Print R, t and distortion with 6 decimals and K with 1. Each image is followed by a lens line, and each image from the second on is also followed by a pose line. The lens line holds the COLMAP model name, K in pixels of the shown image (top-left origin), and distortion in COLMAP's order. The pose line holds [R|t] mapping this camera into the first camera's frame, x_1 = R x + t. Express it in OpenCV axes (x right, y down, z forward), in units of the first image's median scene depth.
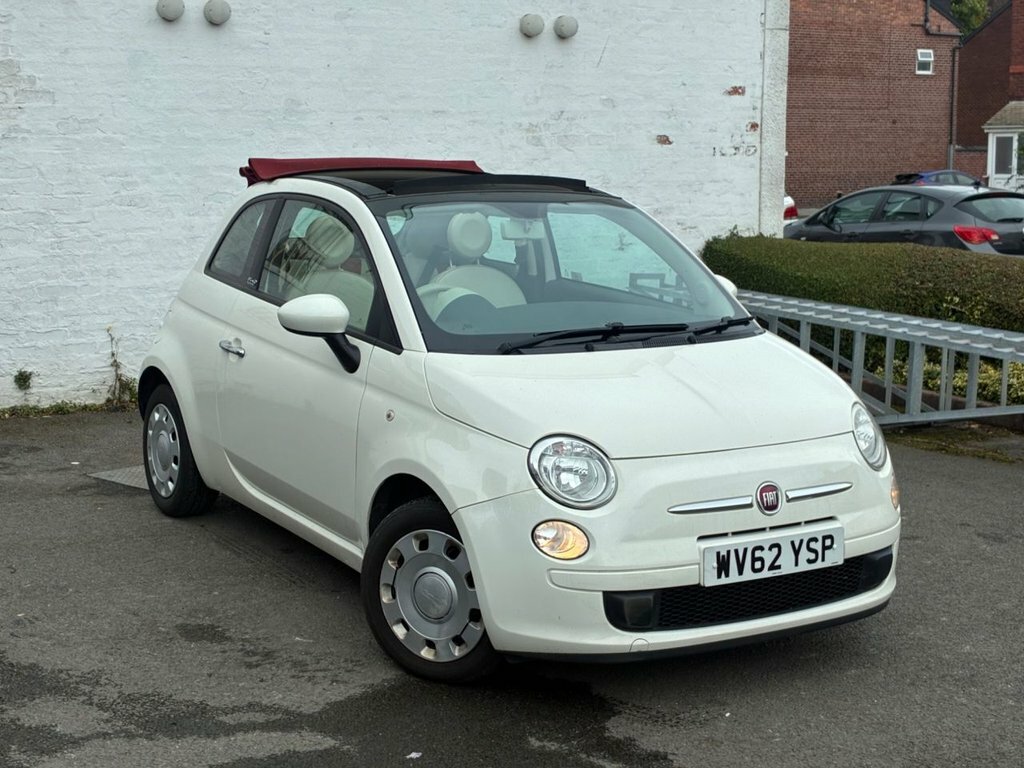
lens RADIAL K [[1555.7, 0, 512.0], [0, 1555.7, 384.0], [0, 0, 1]] dist [0.175636, -0.749741]
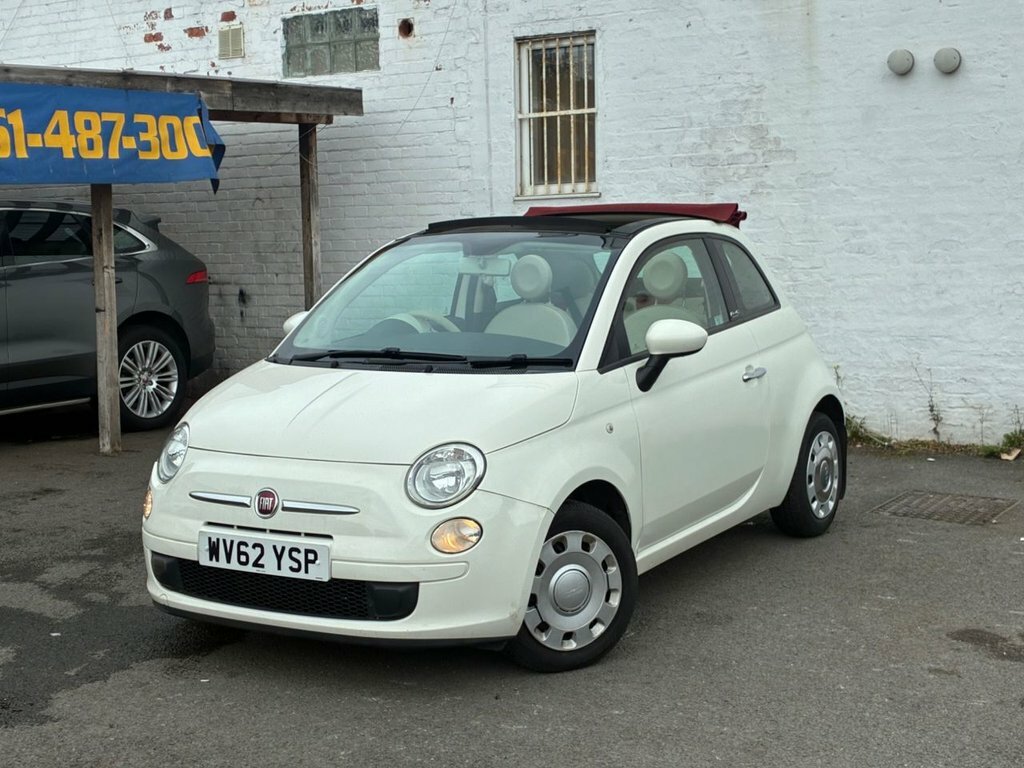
lens RADIAL K [[1551.7, 0, 493.4], [0, 1551.7, 384.2], [0, 0, 1]] dist [0.188636, -0.820407]
pose [[0.461003, 0.079638, -0.883818, 0.590163], [-0.113333, 0.993093, 0.030370, -0.030318], [0.880132, 0.086165, 0.466844, 0.303053]]
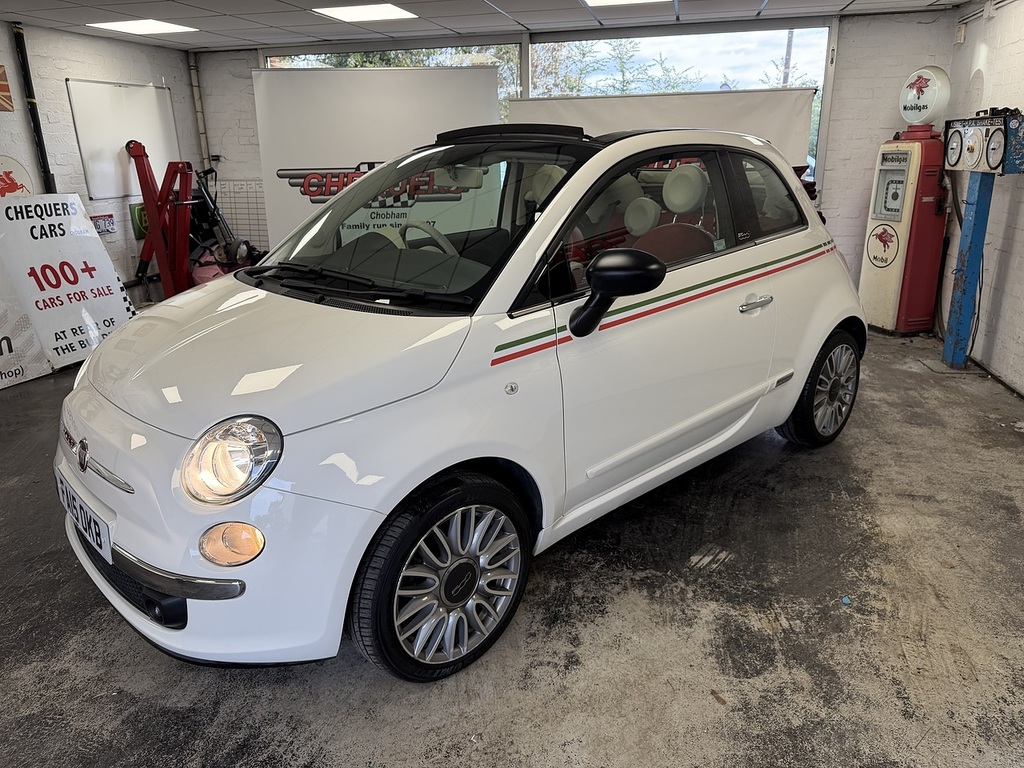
lens RADIAL K [[730.1, 0, 512.0], [0, 730.1, 384.0], [0, 0, 1]] dist [0.001058, 0.000217]
pose [[0.203428, 0.288210, -0.935709, 0.306137], [-0.145525, 0.953978, 0.262199, -0.060128], [0.968215, 0.082830, 0.236008, 0.560149]]
